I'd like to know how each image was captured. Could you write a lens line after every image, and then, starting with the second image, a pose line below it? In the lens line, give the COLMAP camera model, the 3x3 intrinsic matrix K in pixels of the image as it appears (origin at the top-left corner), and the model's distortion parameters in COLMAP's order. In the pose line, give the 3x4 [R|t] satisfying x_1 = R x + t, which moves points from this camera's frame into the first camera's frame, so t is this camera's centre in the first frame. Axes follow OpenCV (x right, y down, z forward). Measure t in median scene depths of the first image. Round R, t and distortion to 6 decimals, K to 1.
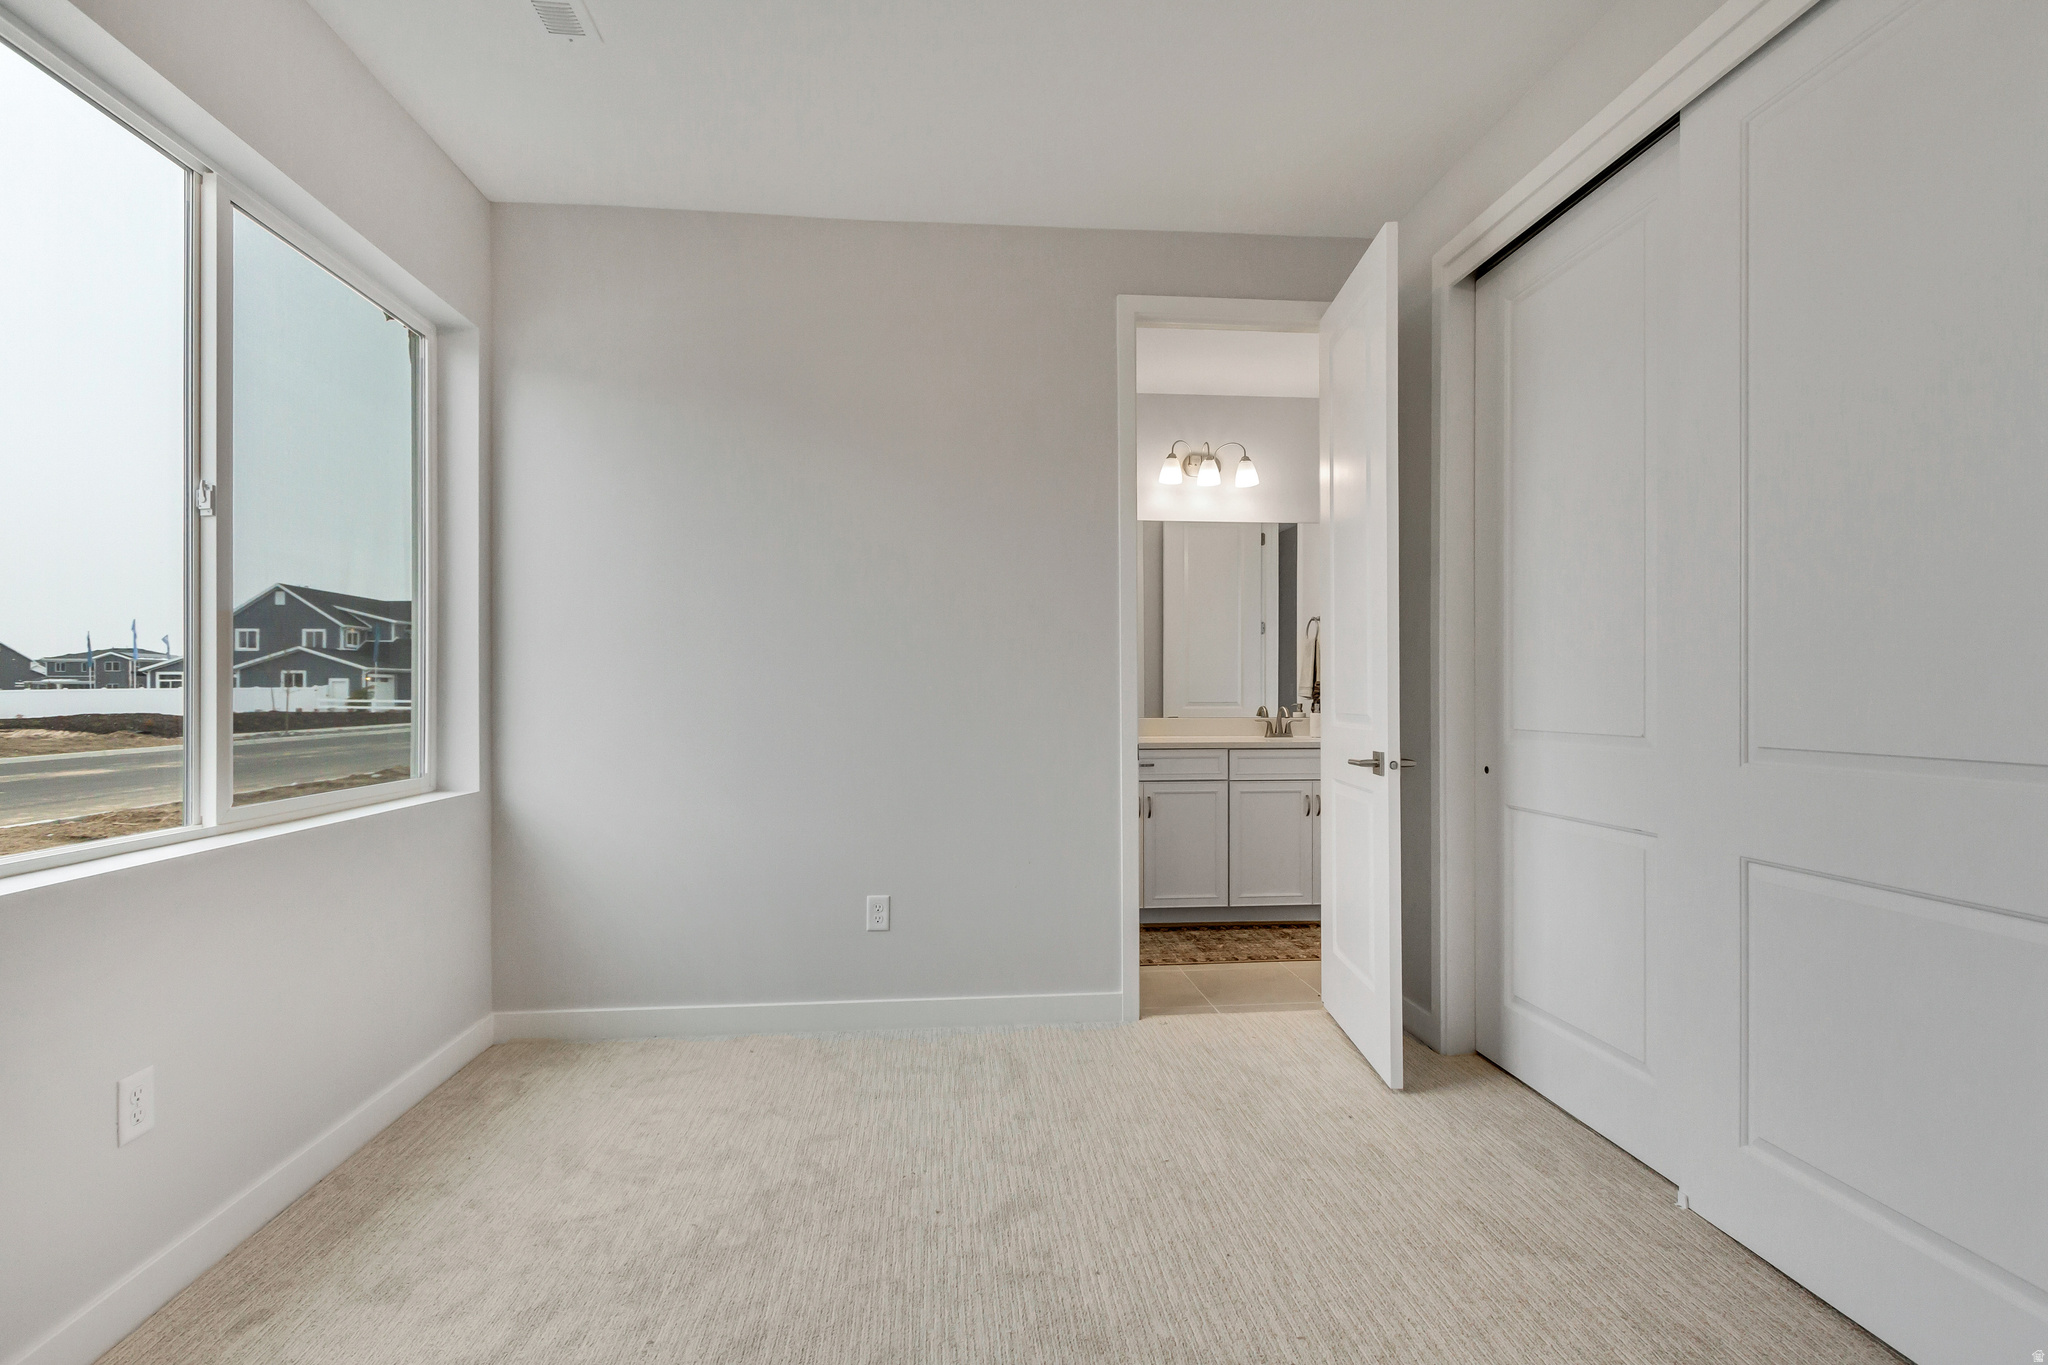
lens RADIAL K [[943.0, 0, 1035.1], [0, 943.0, 692.0], [0, 0, 1]] dist [0.001772, -0.000091]
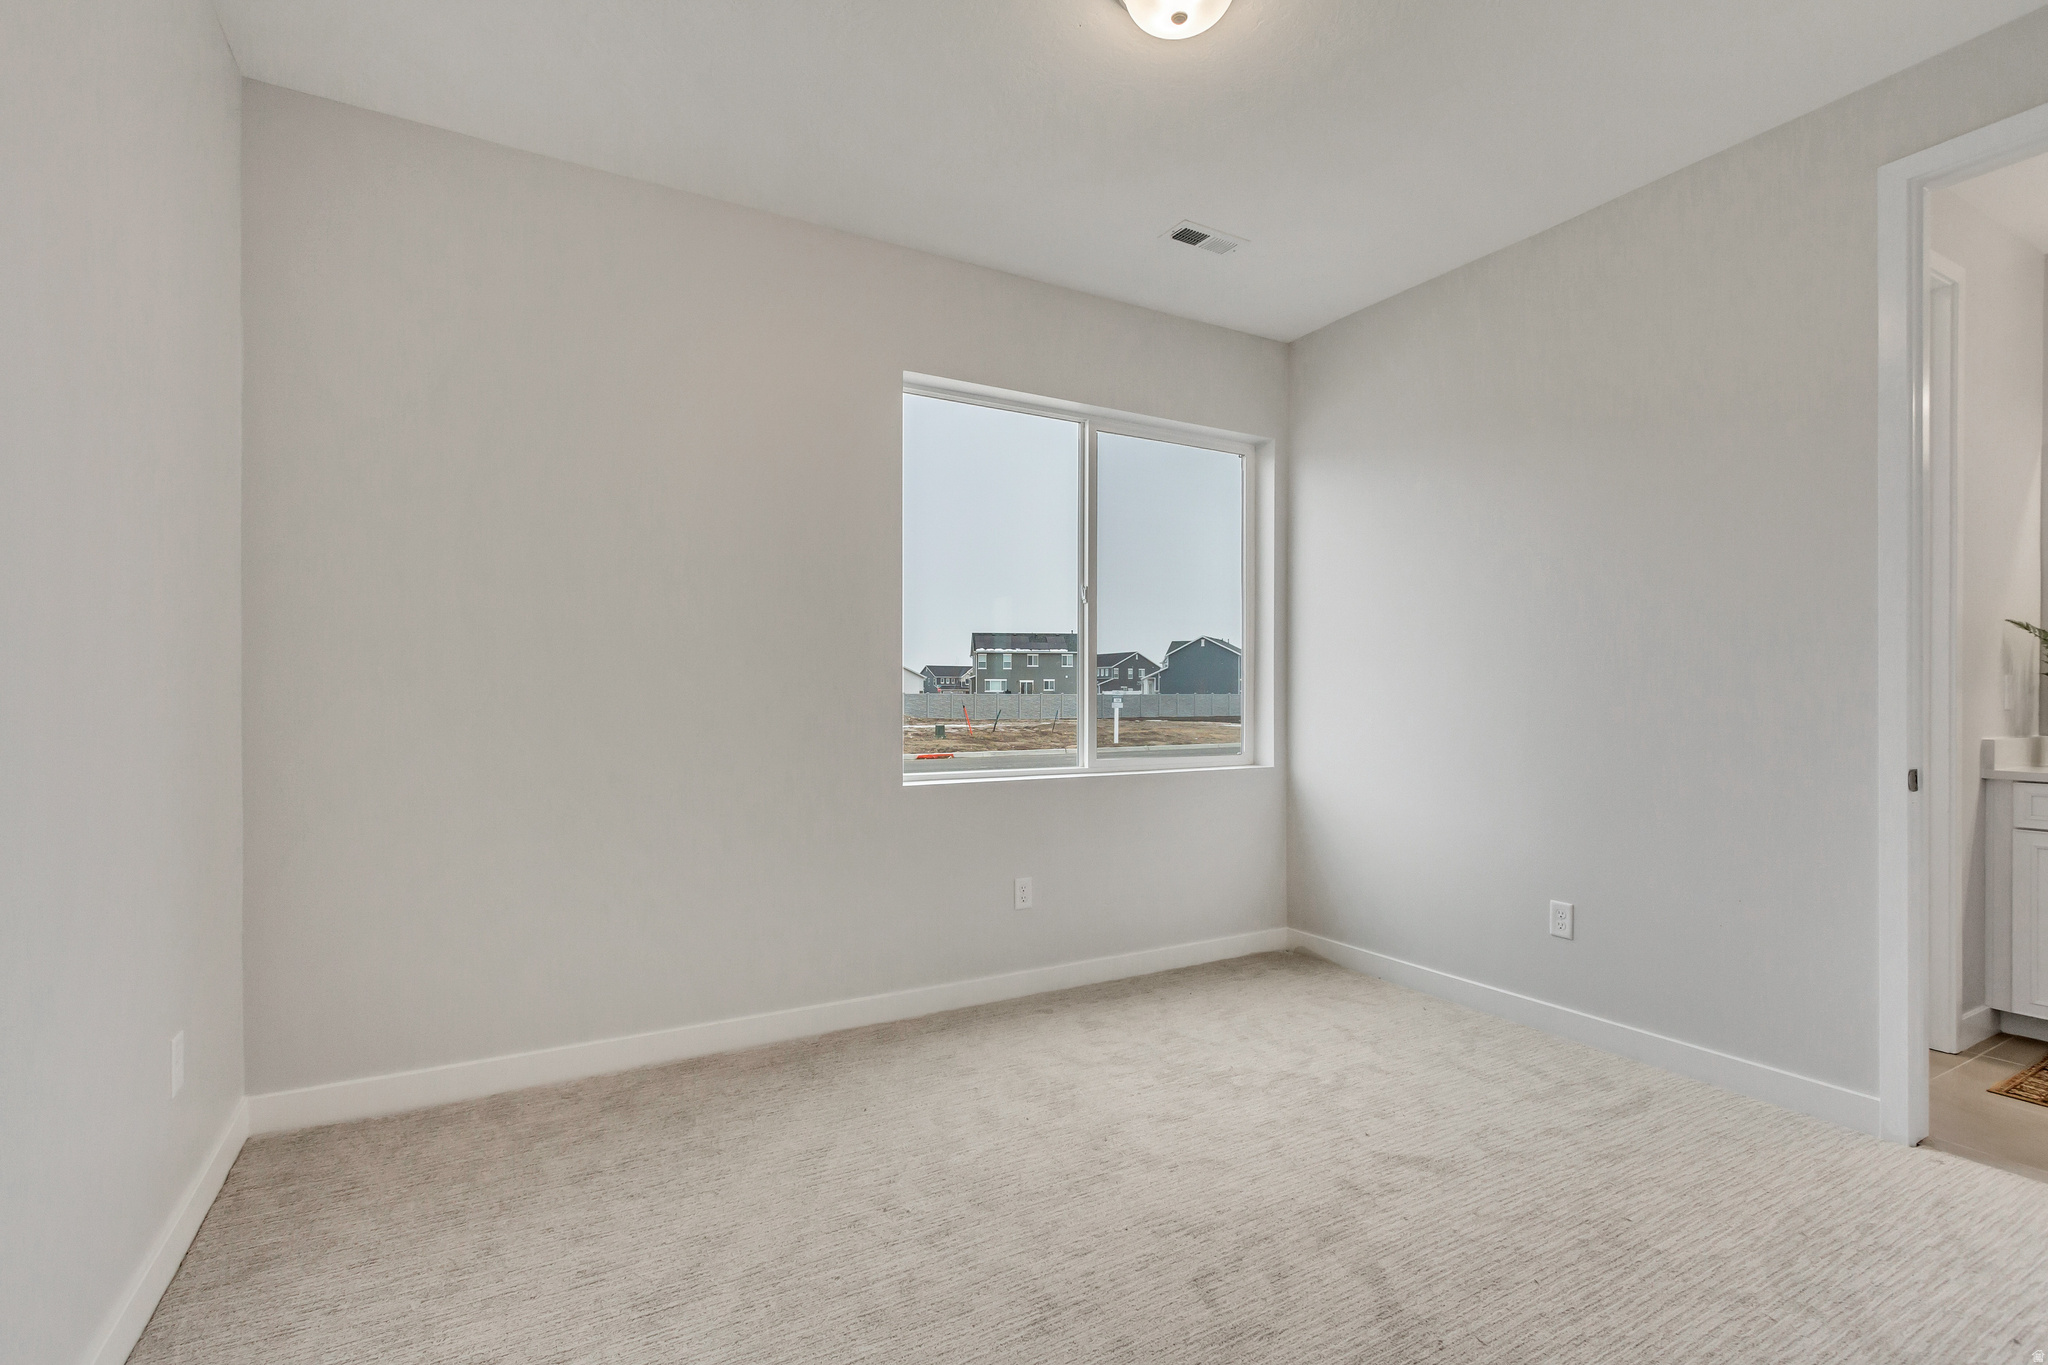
lens RADIAL K [[952.4, 0, 1022.0], [0, 952.4, 702.9], [0, 0, 1]] dist [0.001676, -0.000130]
pose [[0.403191, 0.007665, -0.915084, 0.596752], [0.000712, 0.999962, 0.008689, -0.003866], [0.915116, -0.004155, 0.403170, 0.085614]]
